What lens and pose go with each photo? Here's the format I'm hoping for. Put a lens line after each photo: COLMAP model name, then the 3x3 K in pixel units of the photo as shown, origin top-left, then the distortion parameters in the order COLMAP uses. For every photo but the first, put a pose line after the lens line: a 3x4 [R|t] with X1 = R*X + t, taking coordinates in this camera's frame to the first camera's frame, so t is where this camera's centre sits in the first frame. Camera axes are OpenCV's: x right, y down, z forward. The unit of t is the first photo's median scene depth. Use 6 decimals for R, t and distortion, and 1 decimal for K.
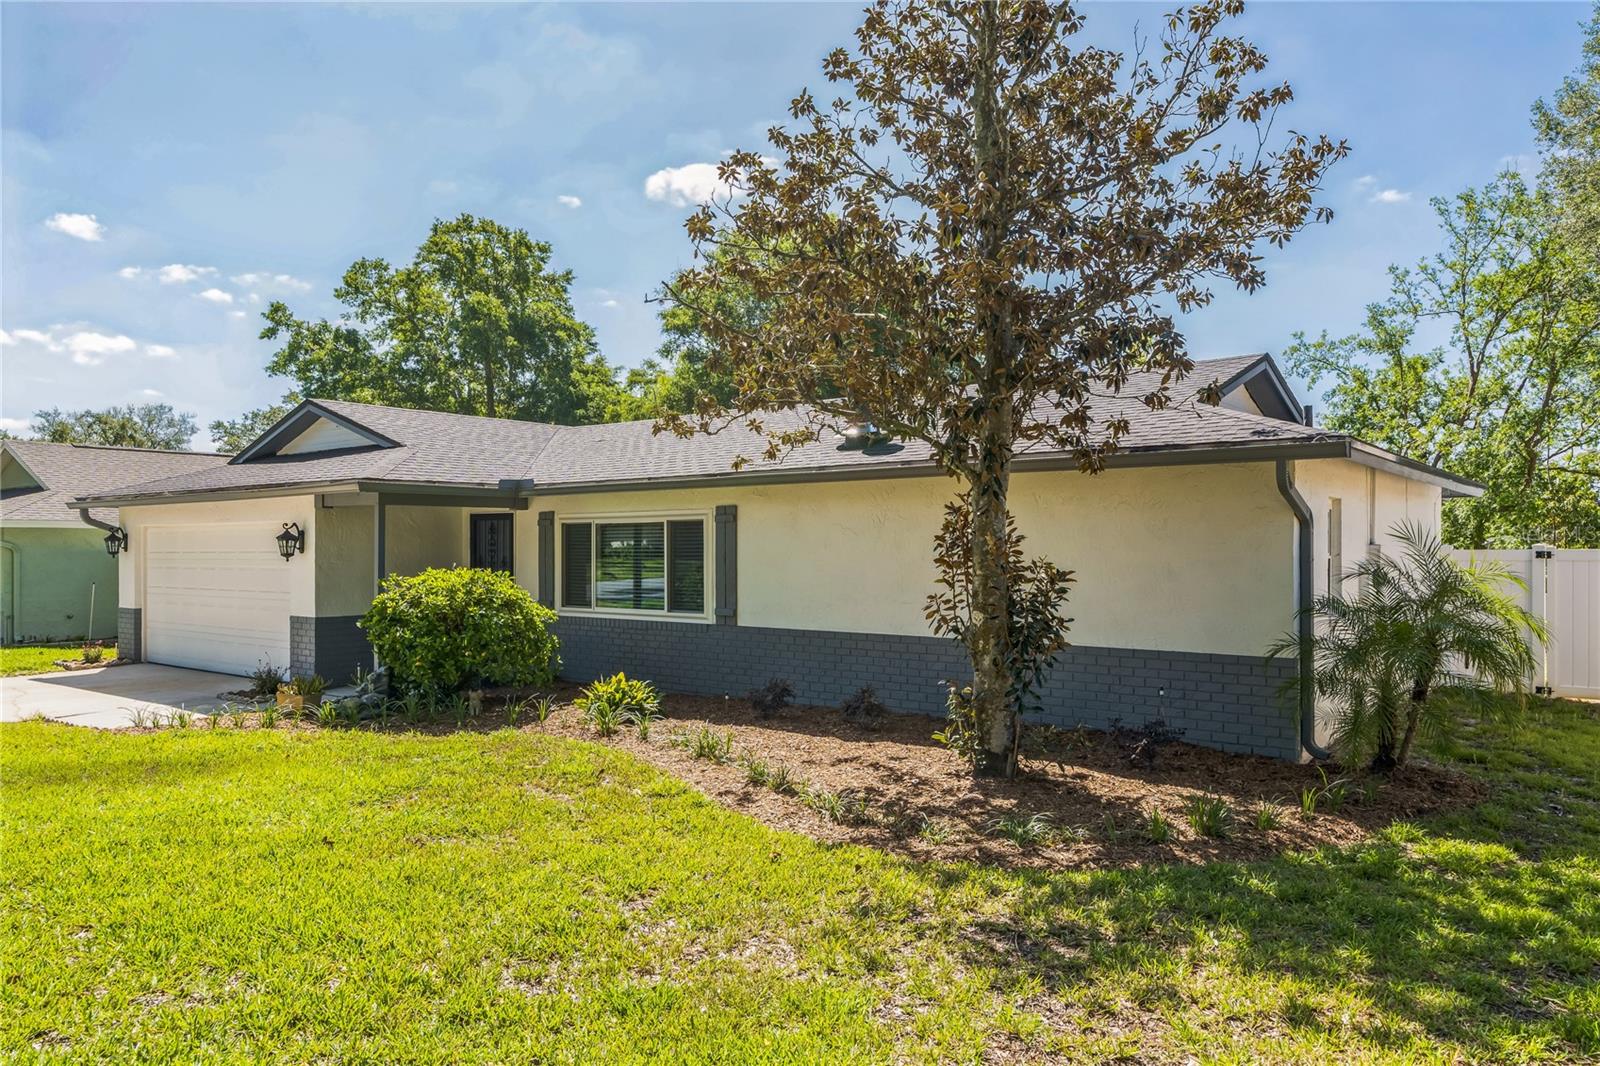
lens RADIAL K [[1104.3, 0, 799.8], [0, 1104.3, 537.4], [0, 0, 1]] dist [0.000572, 0.000100]
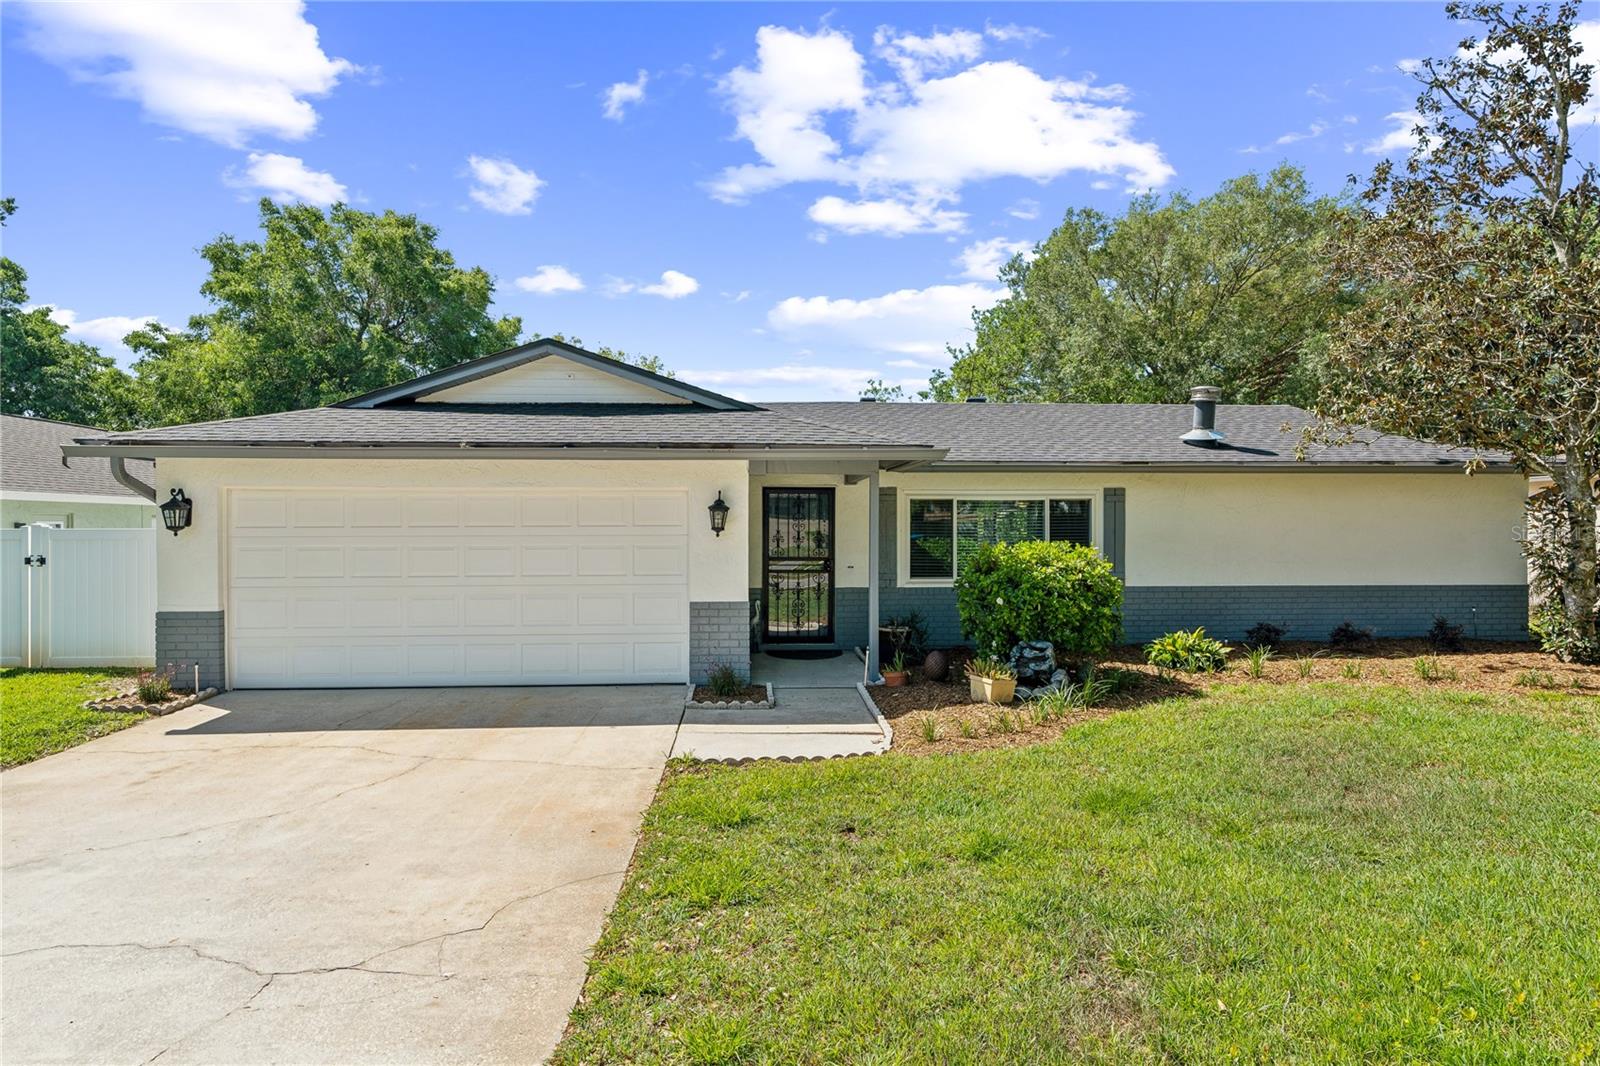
lens RADIAL K [[873.3, 0, 799.9], [0, 873.3, 532.7], [0, 0, 1]] dist [-0.000153, -0.000214]
pose [[0.743322, 0.000128, 0.668934, -0.871583], [-0.005359, 0.999969, 0.005764, 0.015099], [-0.668913, -0.007869, 0.743299, 0.467617]]
